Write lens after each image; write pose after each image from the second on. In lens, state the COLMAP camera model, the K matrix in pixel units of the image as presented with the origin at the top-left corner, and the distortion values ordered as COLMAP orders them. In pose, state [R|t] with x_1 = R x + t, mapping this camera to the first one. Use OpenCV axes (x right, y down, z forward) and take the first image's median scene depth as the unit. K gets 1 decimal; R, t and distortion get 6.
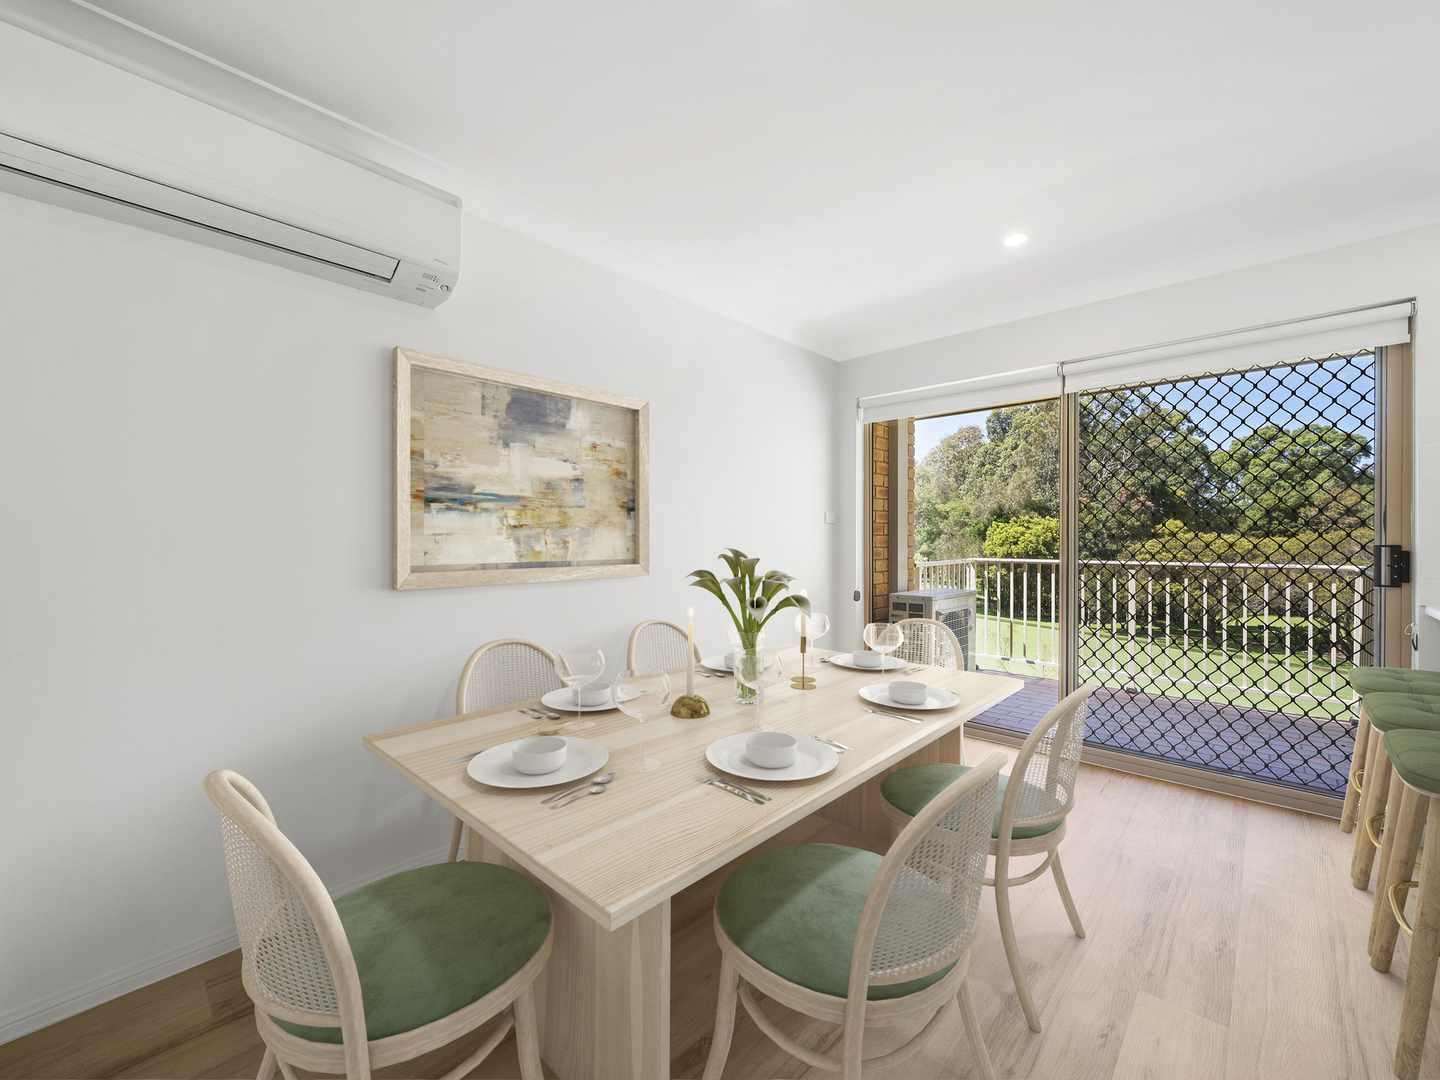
lens RADIAL K [[584.9, 0, 721.6], [0, 584.9, 547.0], [0, 0, 1]] dist [0.000290, 0.000092]
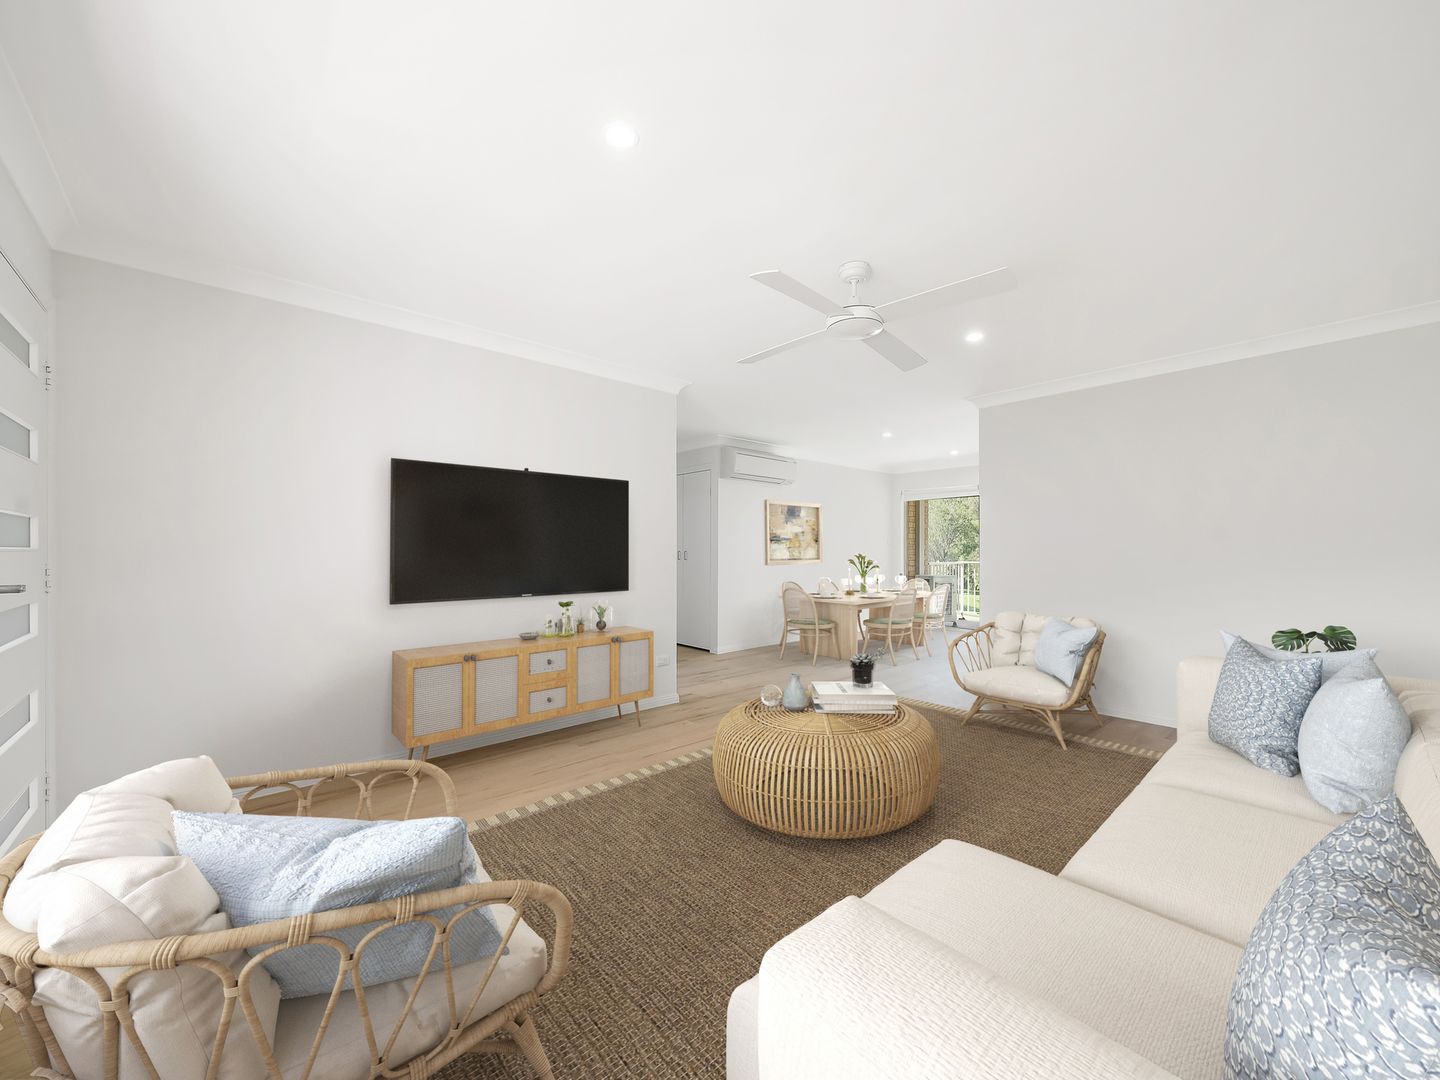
lens RADIAL K [[584.9, 0, 721.6], [0, 584.9, 547.0], [0, 0, 1]] dist [0.000290, 0.000092]
pose [[0.992930, -0.002497, -0.118673, -0.102509], [-0.000375, 0.999708, -0.024173, 0.013028], [0.118698, 0.024047, 0.992639, -0.714235]]
